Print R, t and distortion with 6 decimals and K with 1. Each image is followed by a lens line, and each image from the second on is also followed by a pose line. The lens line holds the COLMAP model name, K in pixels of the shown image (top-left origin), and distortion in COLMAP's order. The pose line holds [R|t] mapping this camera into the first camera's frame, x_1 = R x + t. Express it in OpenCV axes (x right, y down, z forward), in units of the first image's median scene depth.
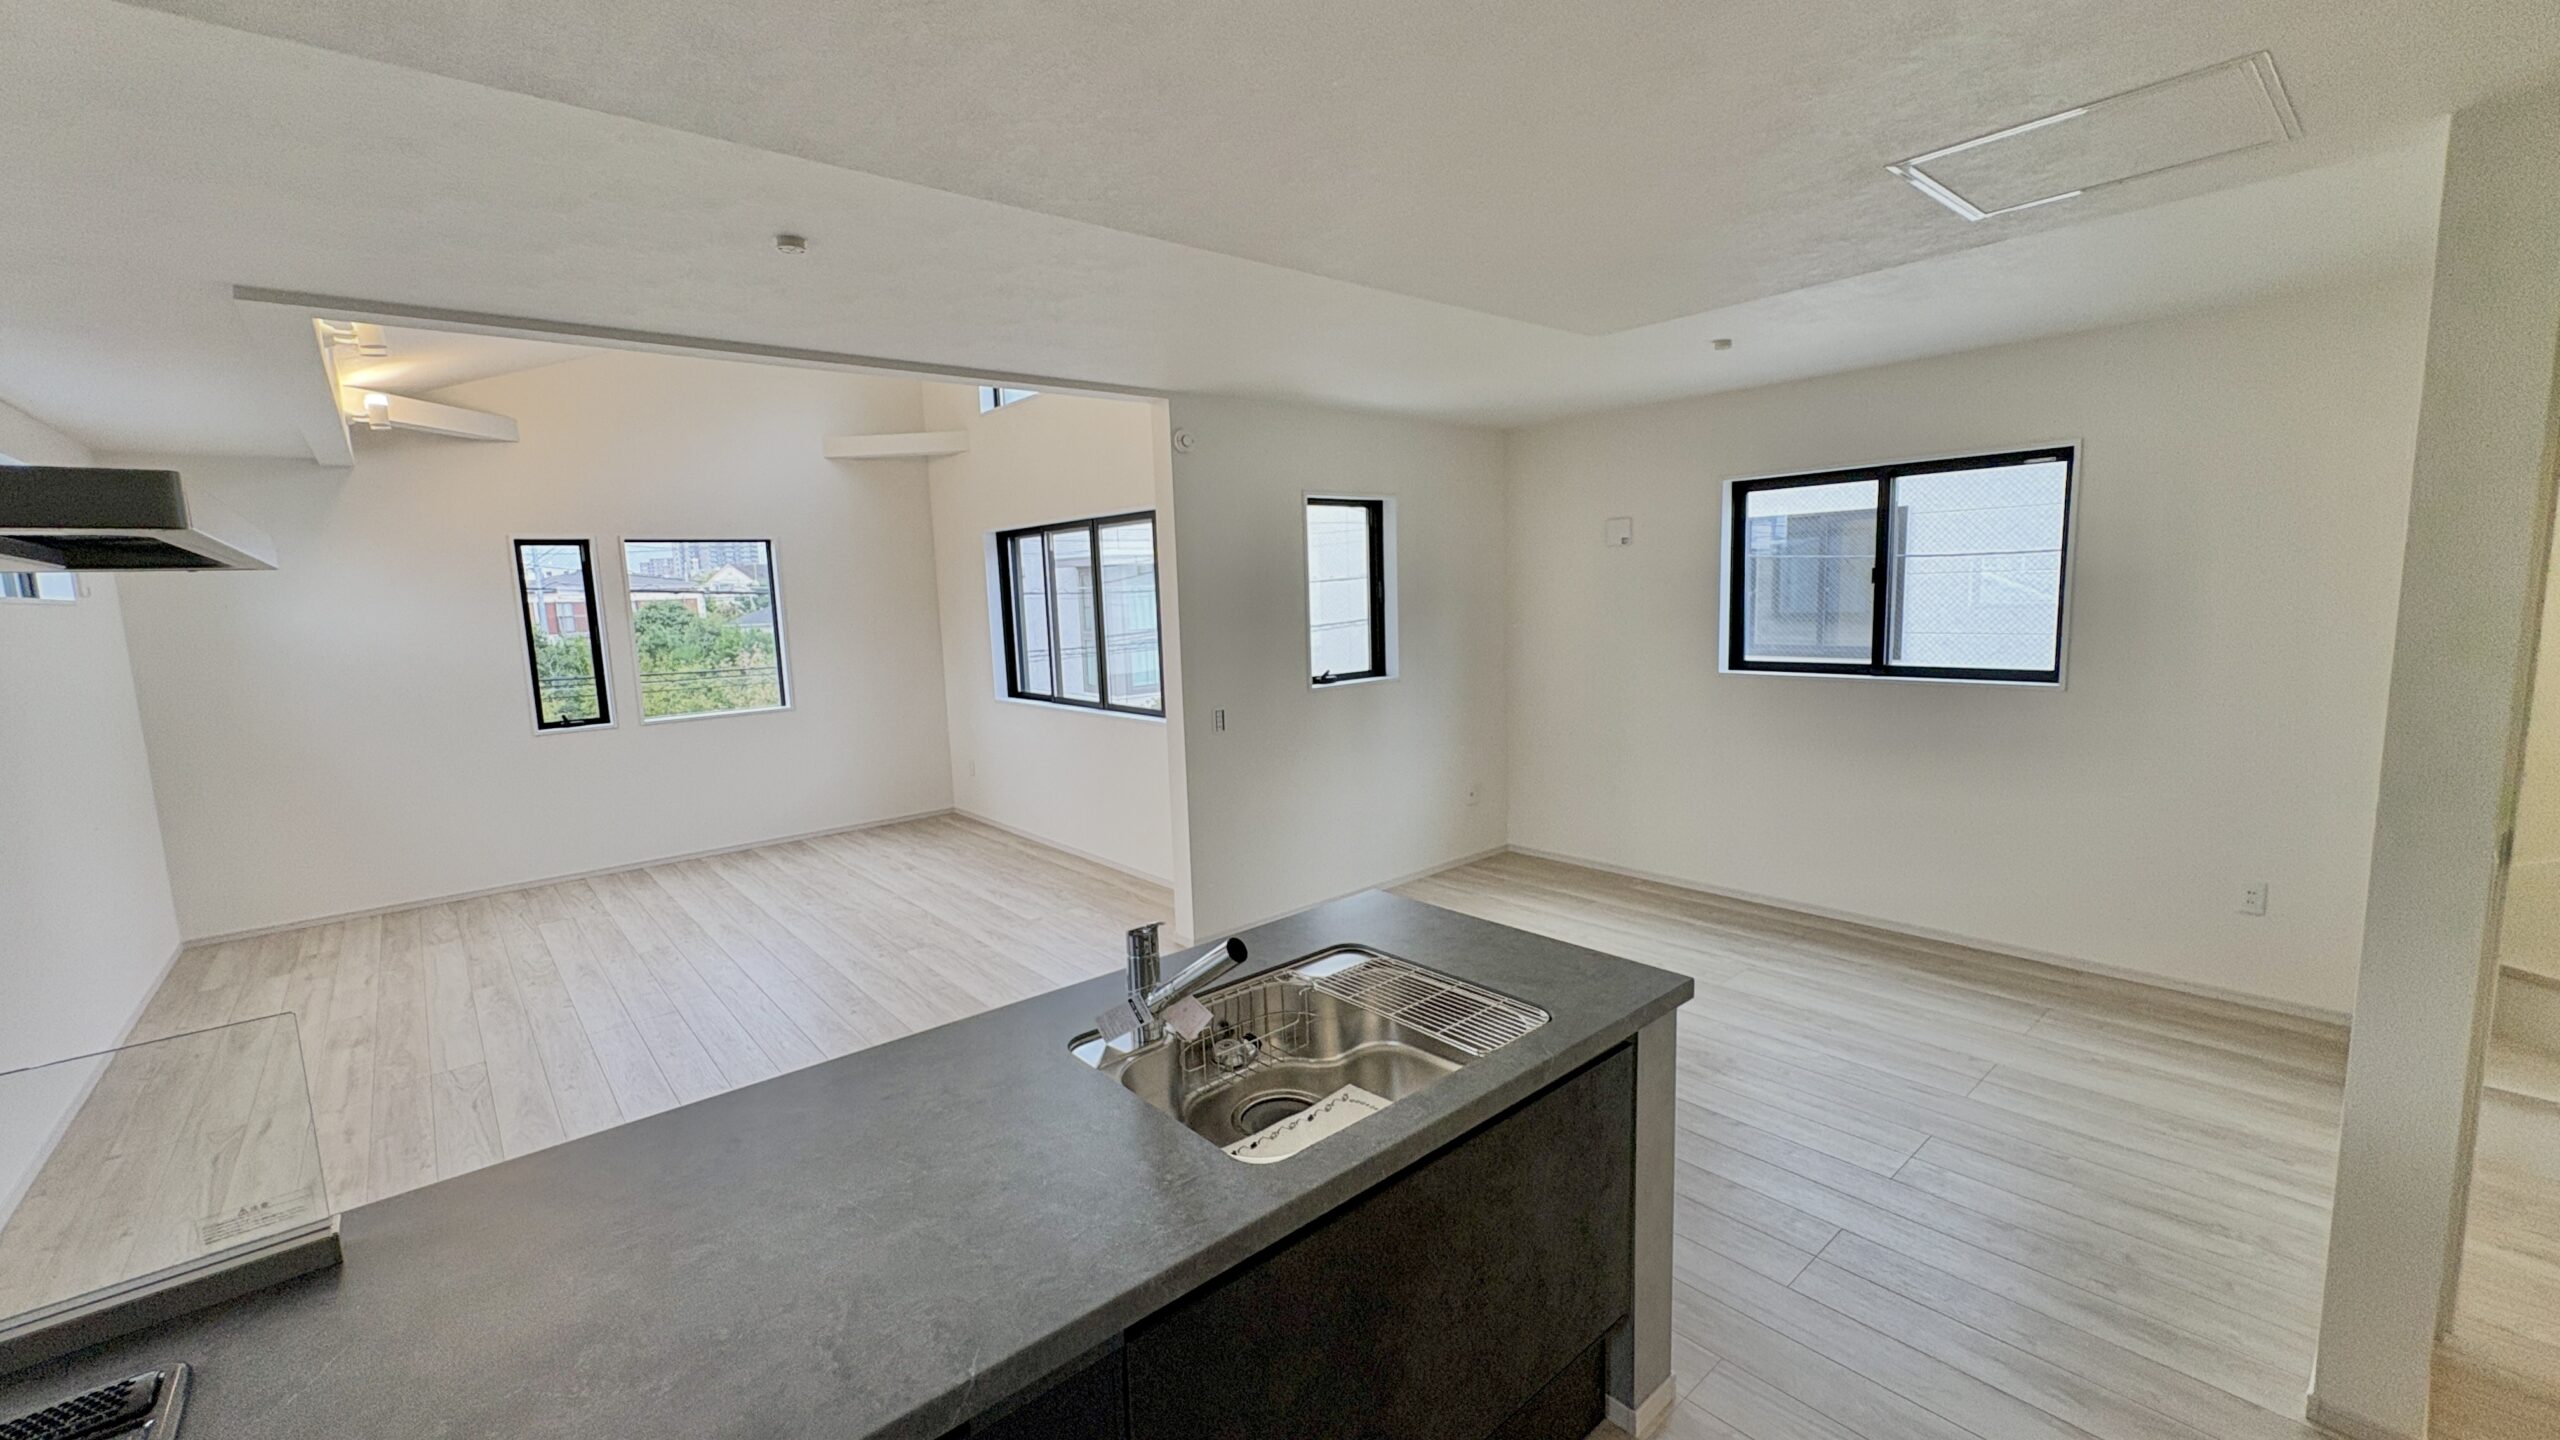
lens RADIAL K [[1019.4, 0, 1280.0], [0, 1019.4, 720.0], [0, 0, 1]] dist [0.000097, -0.000057]
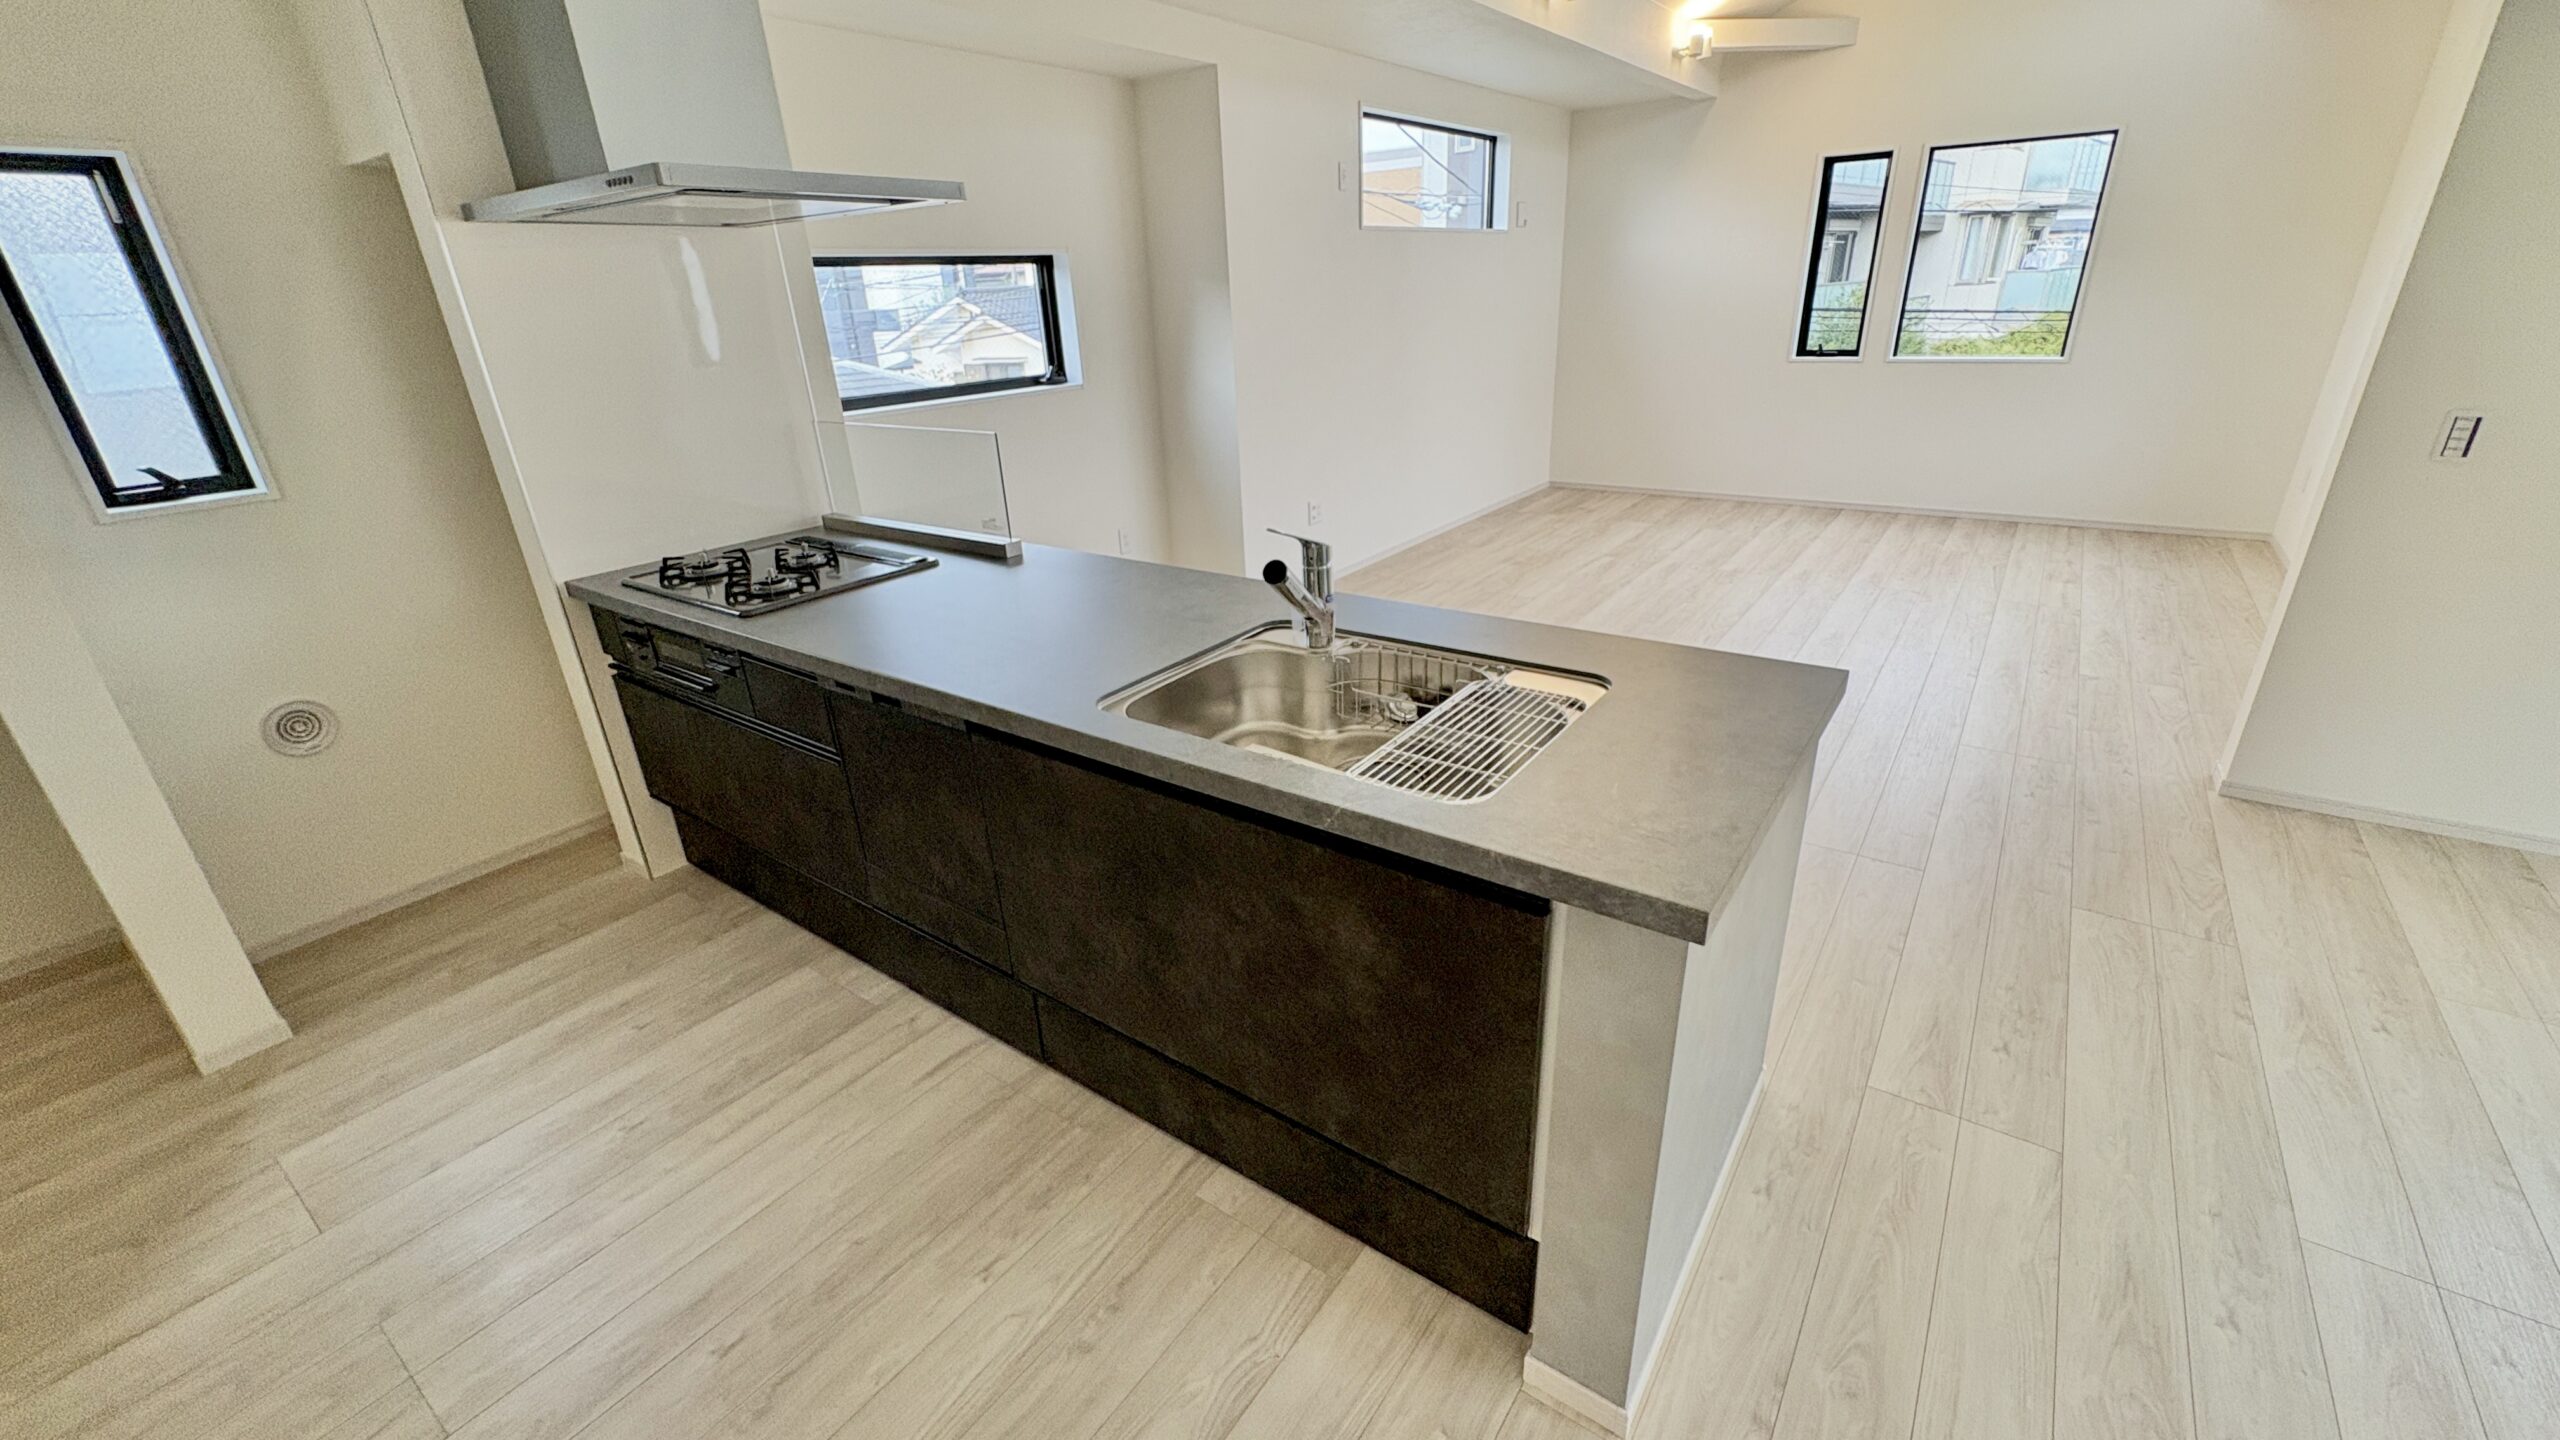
lens RADIAL K [[1019.4, 0, 1280.0], [0, 1019.4, 720.0], [0, 0, 1]] dist [0.000097, -0.000057]
pose [[0.230038, 0.404064, -0.885333, 0.330882], [-0.094640, 0.914707, 0.392879, -0.013879], [0.968569, -0.006590, 0.248658, 0.269472]]
